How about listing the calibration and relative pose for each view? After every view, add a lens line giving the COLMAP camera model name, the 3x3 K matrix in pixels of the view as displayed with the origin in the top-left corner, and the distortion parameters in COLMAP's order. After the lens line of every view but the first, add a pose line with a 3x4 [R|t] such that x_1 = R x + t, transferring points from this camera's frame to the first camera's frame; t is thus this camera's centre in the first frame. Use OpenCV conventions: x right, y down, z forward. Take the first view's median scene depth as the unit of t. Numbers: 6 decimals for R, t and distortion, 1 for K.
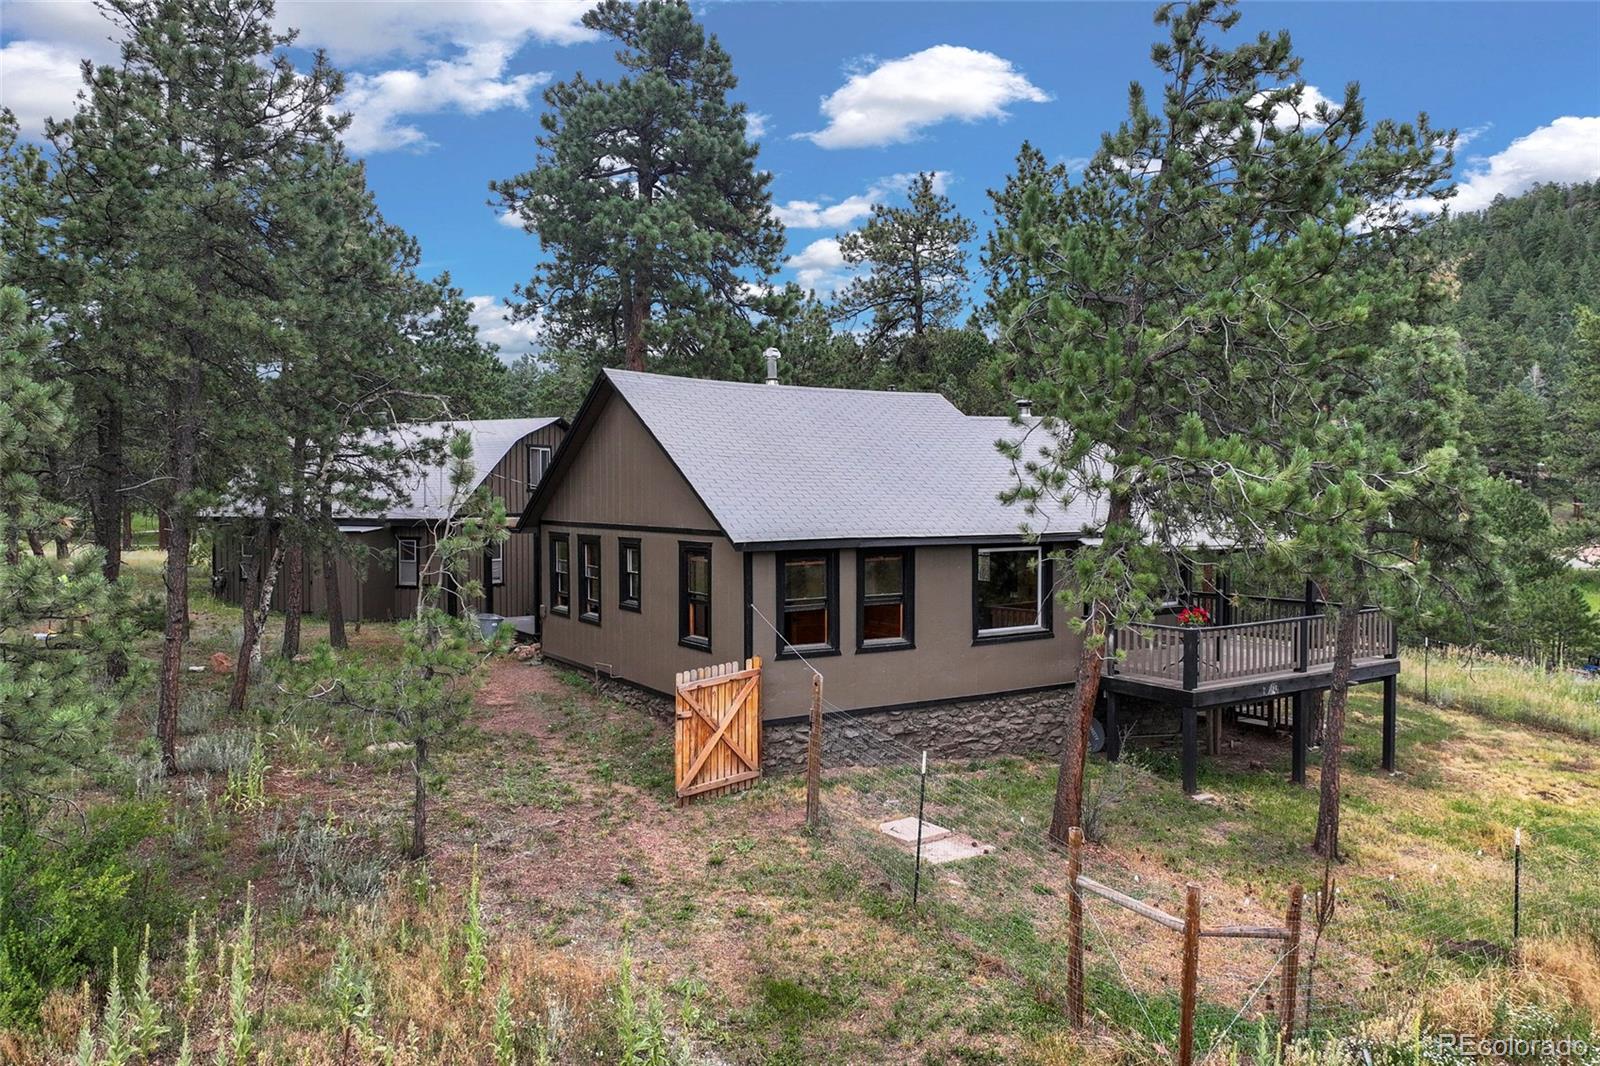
lens RADIAL K [[1128.1, 0, 828.6], [0, 1128.1, 527.8], [0, 0, 1]] dist [0.002596, 0.017344]
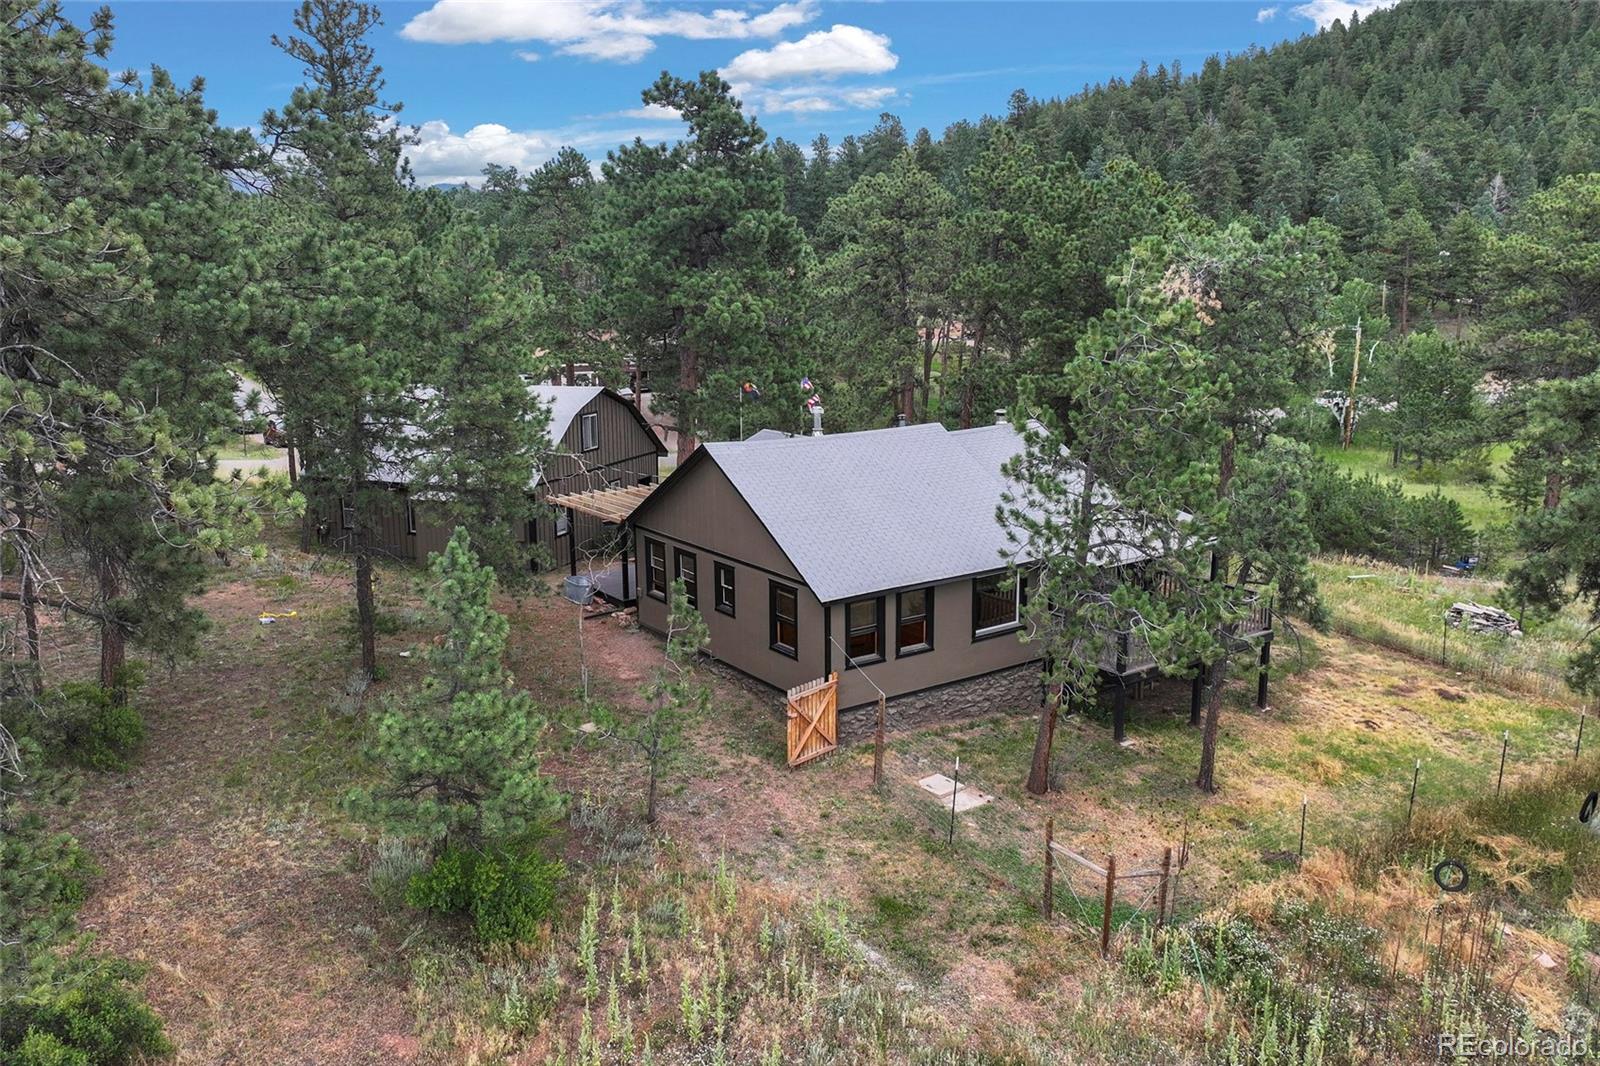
lens RADIAL K [[1128.1, 0, 799.1], [0, 1128.1, 531.2], [0, 0, 1]] dist [0.002596, 0.017344]
pose [[0.999712, -0.016619, 0.017332, -0.137070], [0.013740, 0.987866, 0.154701, -0.312181], [-0.019693, -0.154418, 0.987809, -0.469746]]
